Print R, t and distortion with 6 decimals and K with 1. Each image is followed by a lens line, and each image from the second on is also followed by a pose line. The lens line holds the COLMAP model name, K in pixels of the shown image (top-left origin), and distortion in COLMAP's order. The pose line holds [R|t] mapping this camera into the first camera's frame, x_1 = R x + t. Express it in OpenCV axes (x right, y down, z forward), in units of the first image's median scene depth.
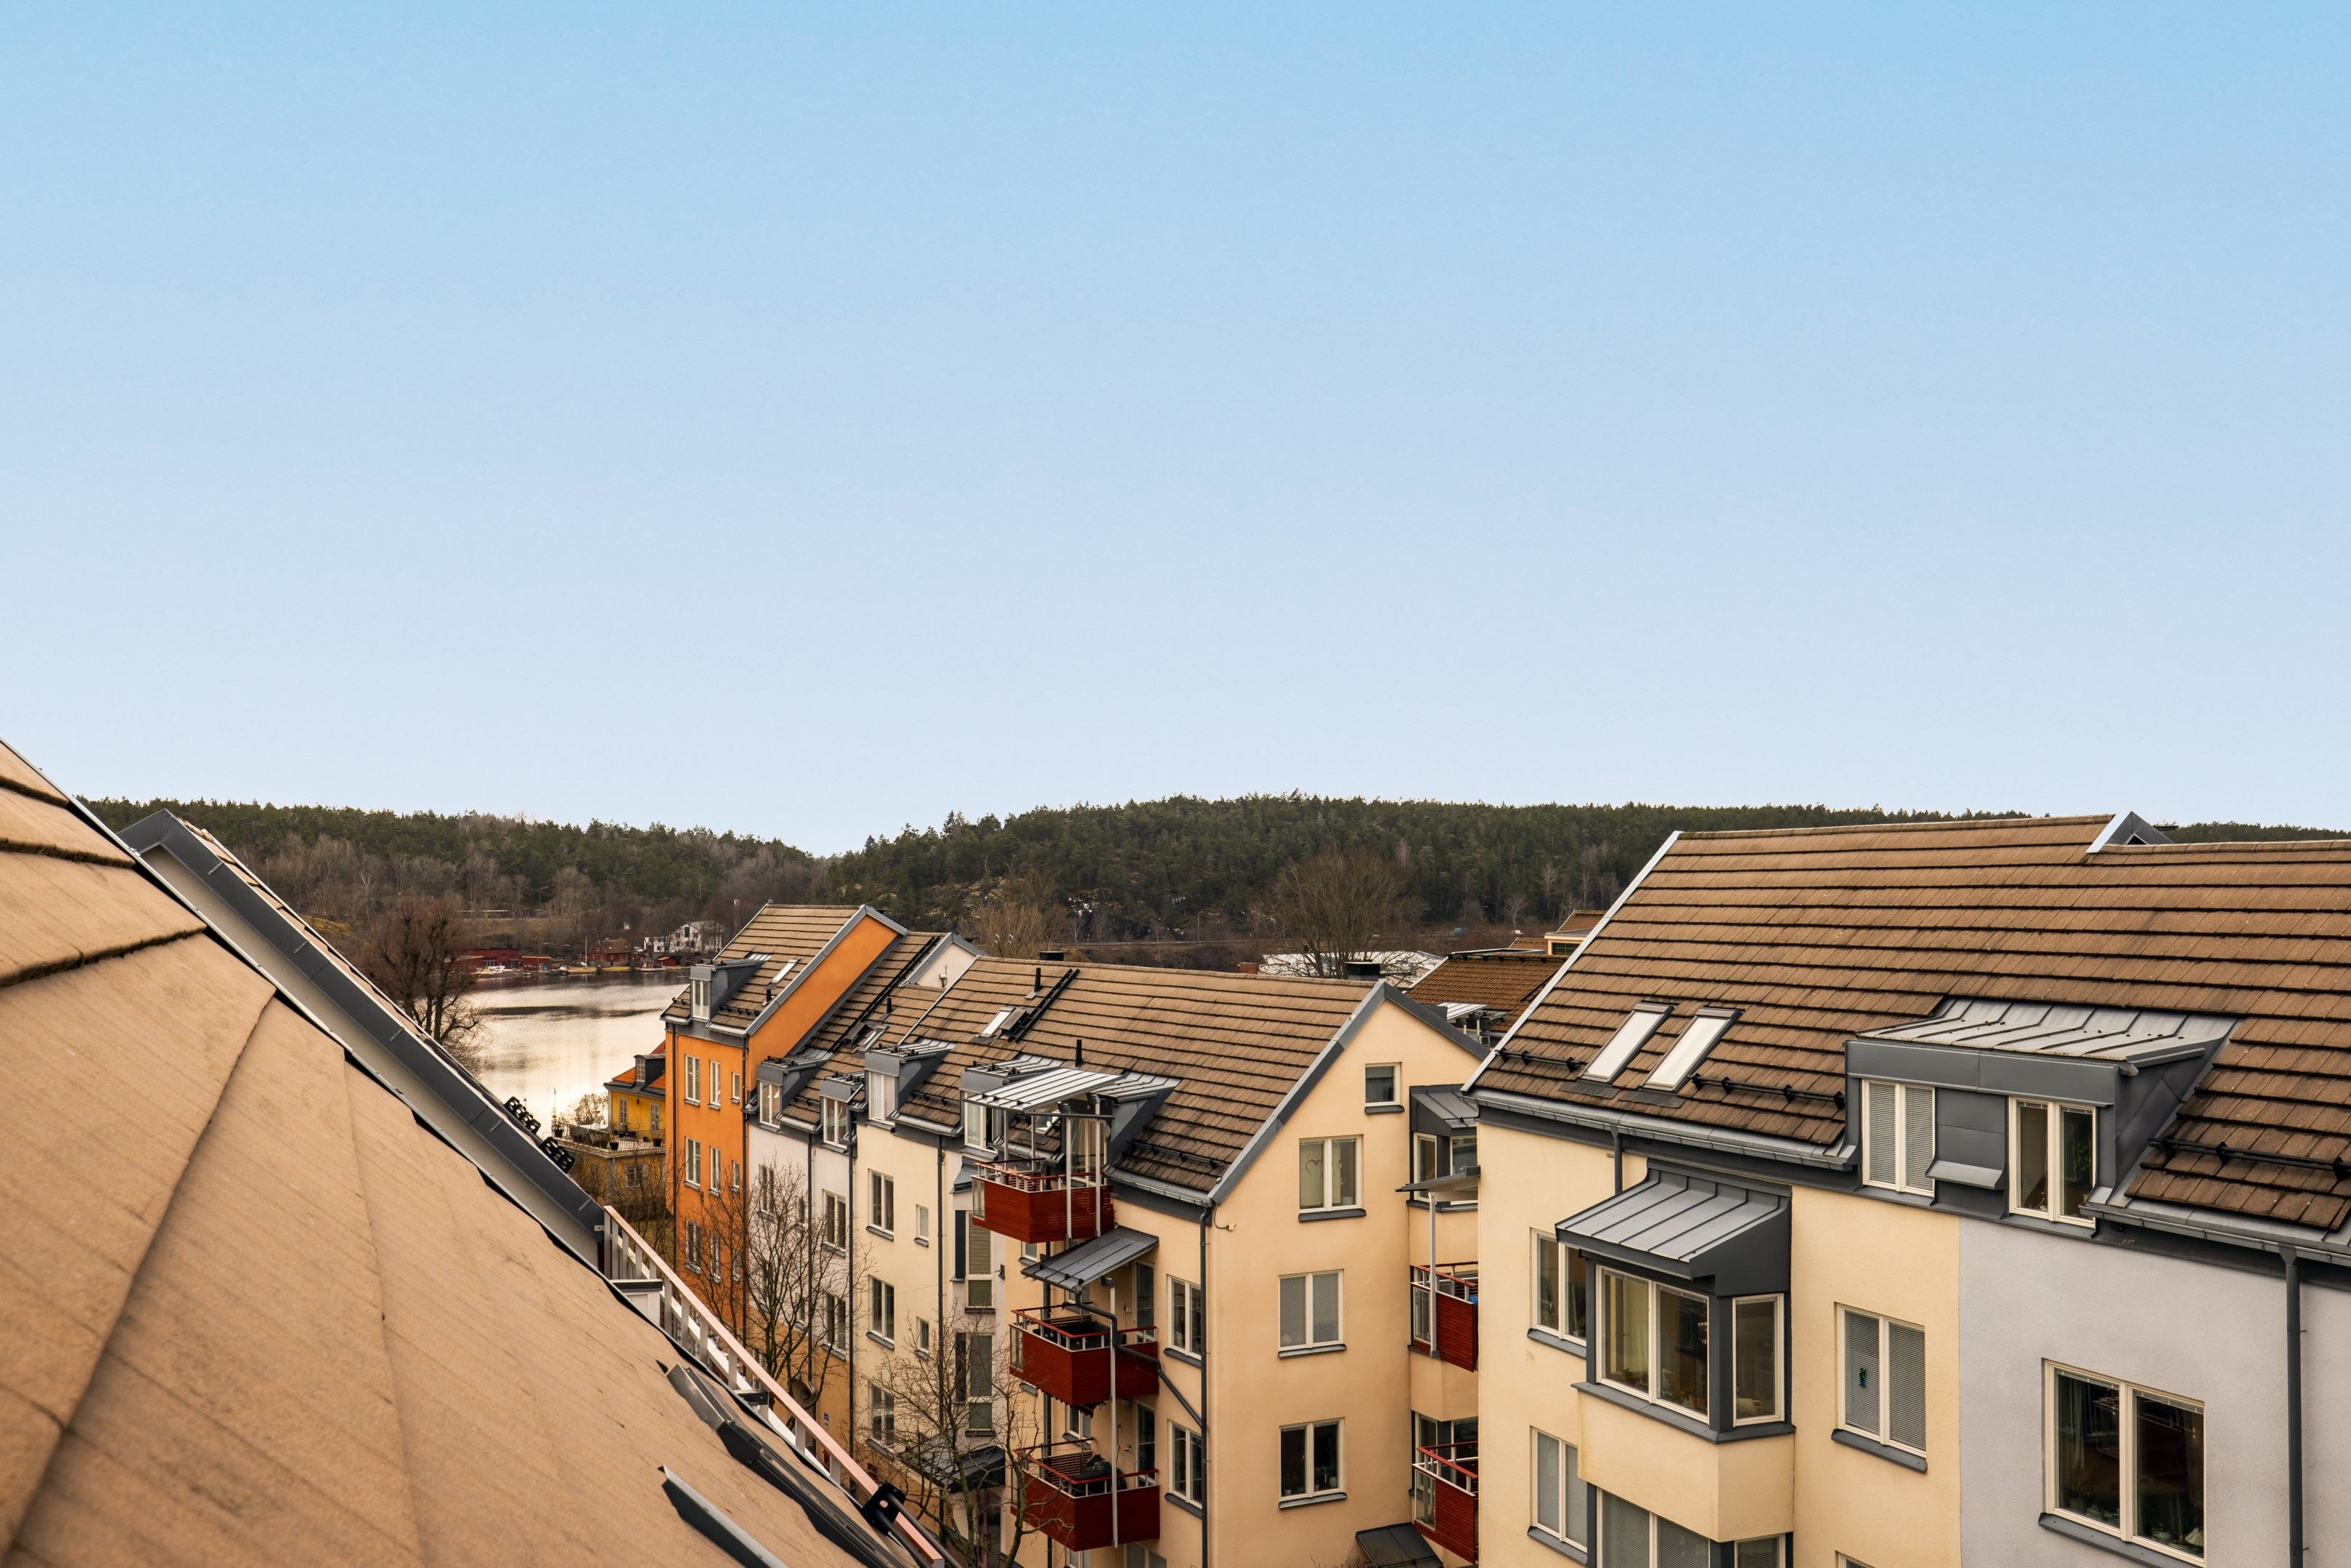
lens RADIAL K [[2163.6, 0, 1175.4], [0, 2163.6, 886.5], [0, 0, 1]] dist [0.008367, -0.004200]
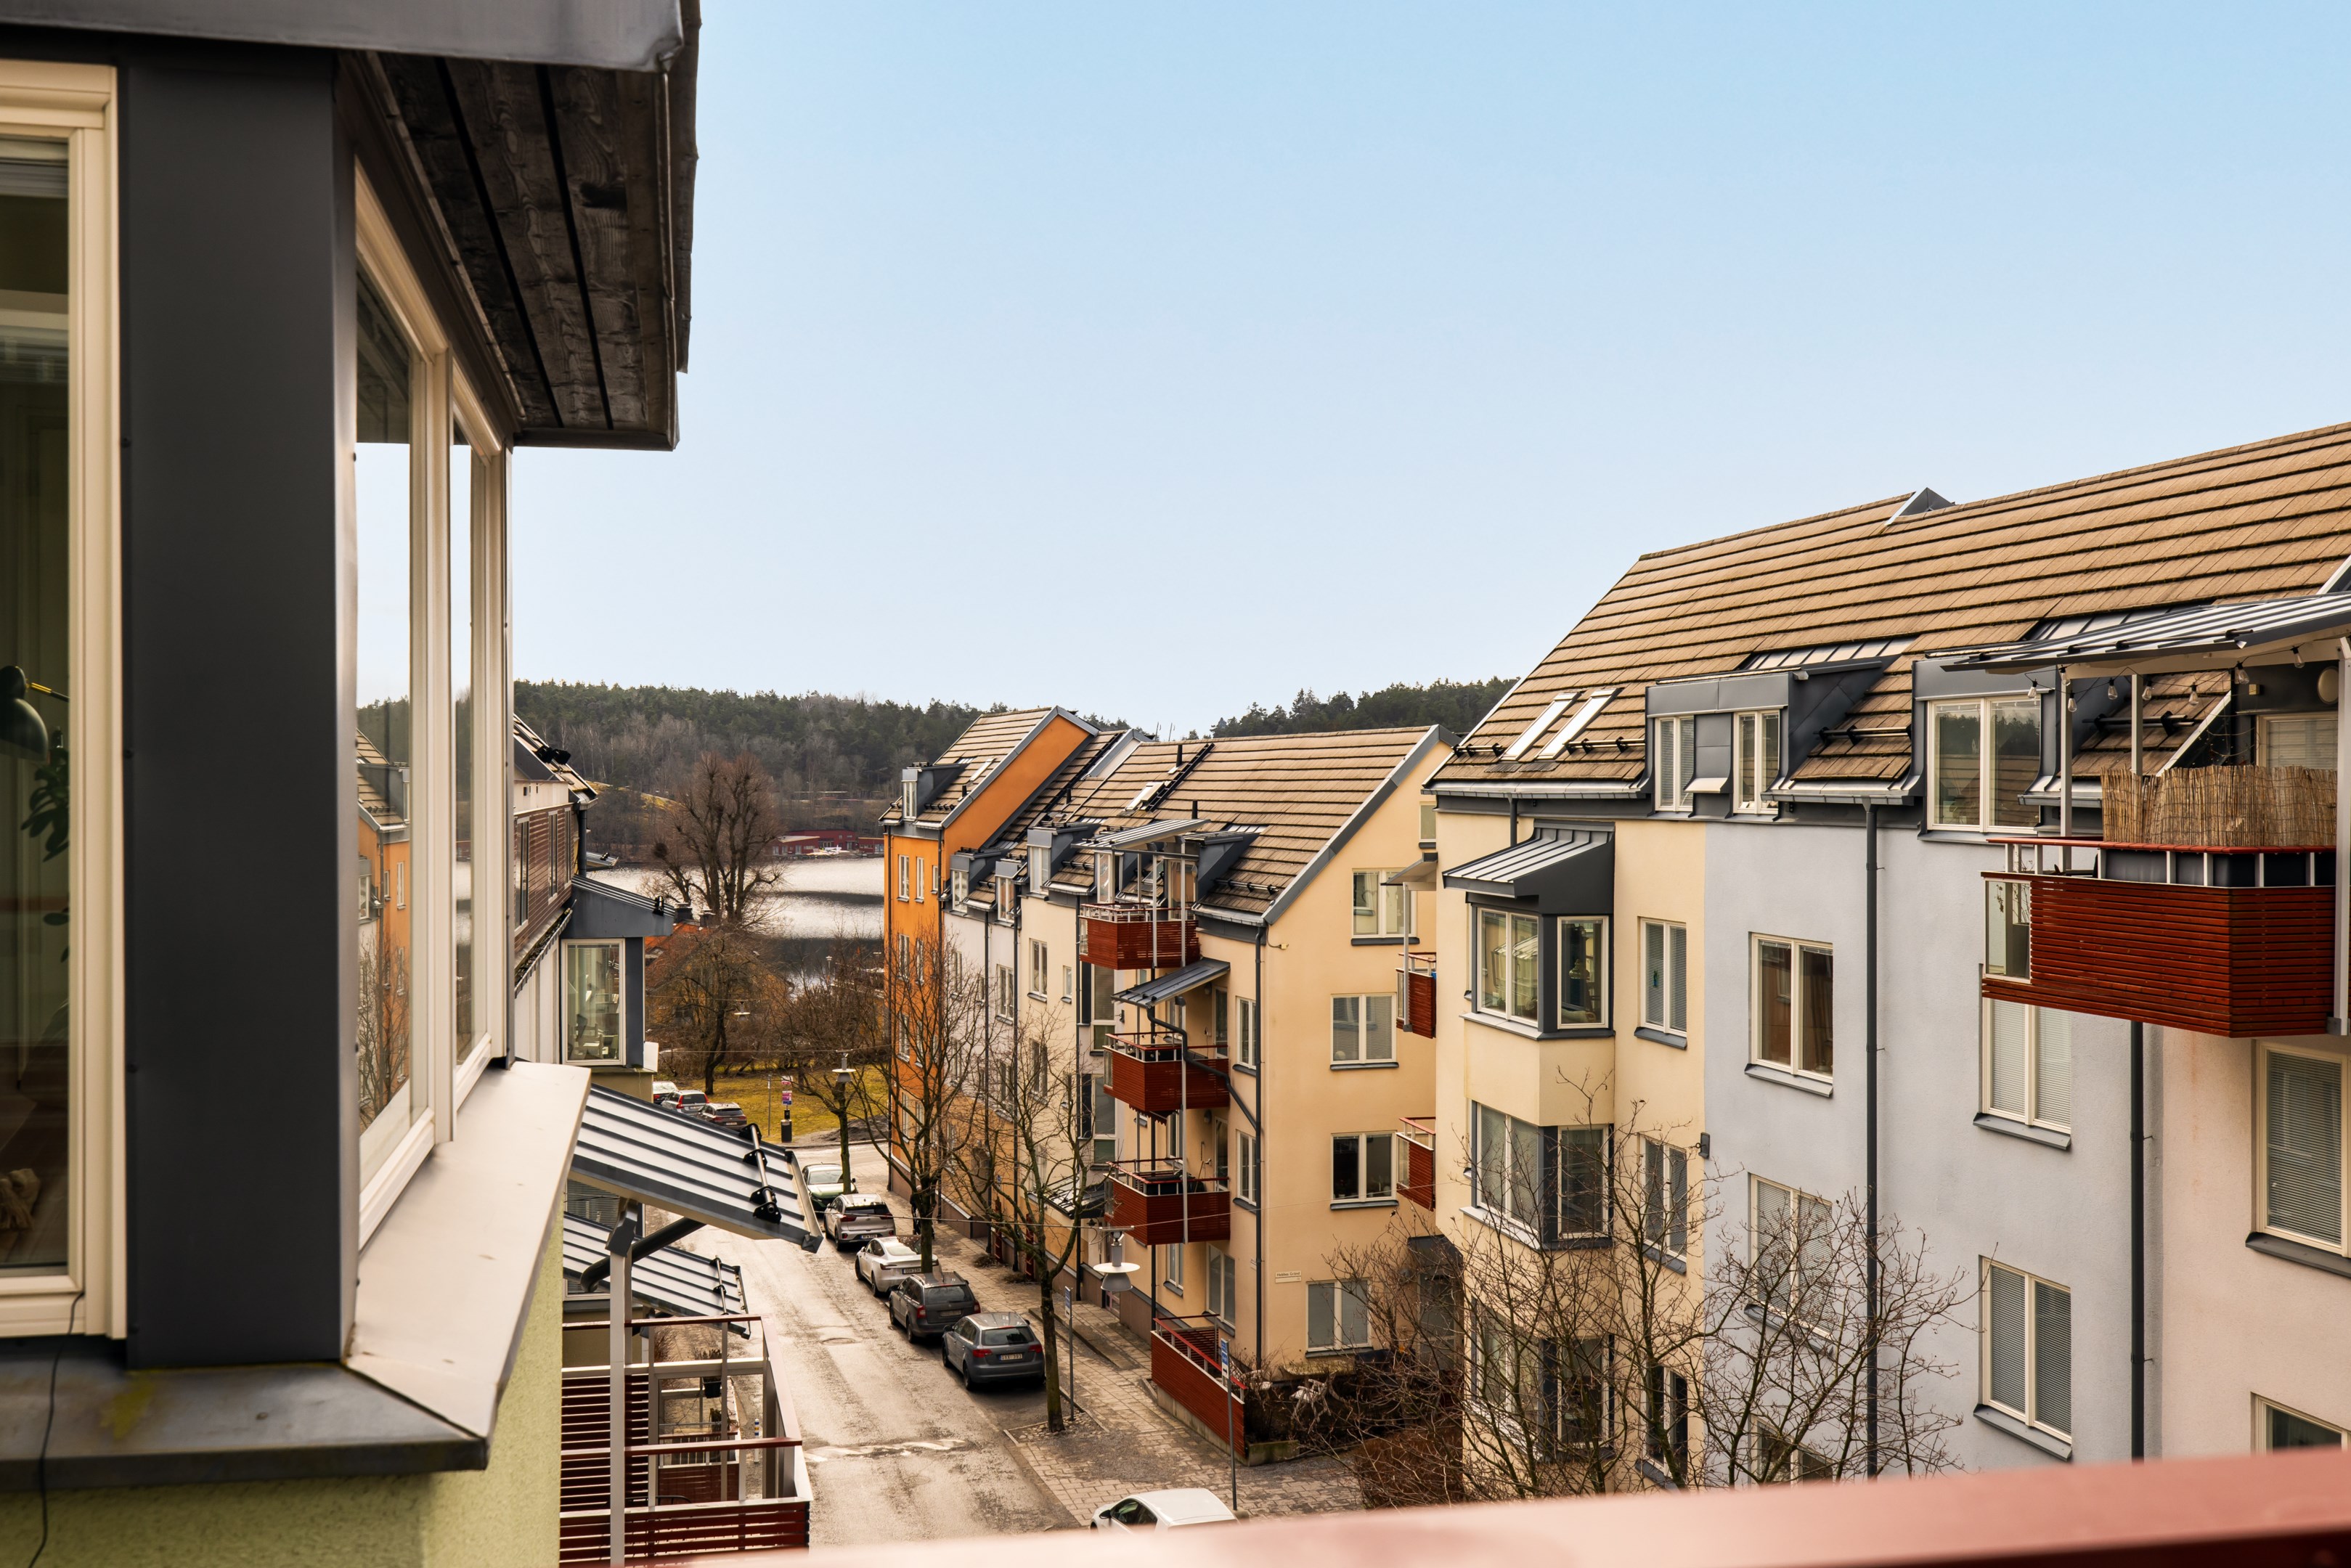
lens RADIAL K [[2323.1, 0, 1175.5], [0, 2323.1, 784.0], [0, 0, 1]] dist [-0.000951, -0.001150]
pose [[0.986378, 0.001423, -0.164488, 0.124864], [-0.001044, 0.999997, 0.002386, 0.056194], [0.164491, -0.002181, 0.986376, -0.118767]]
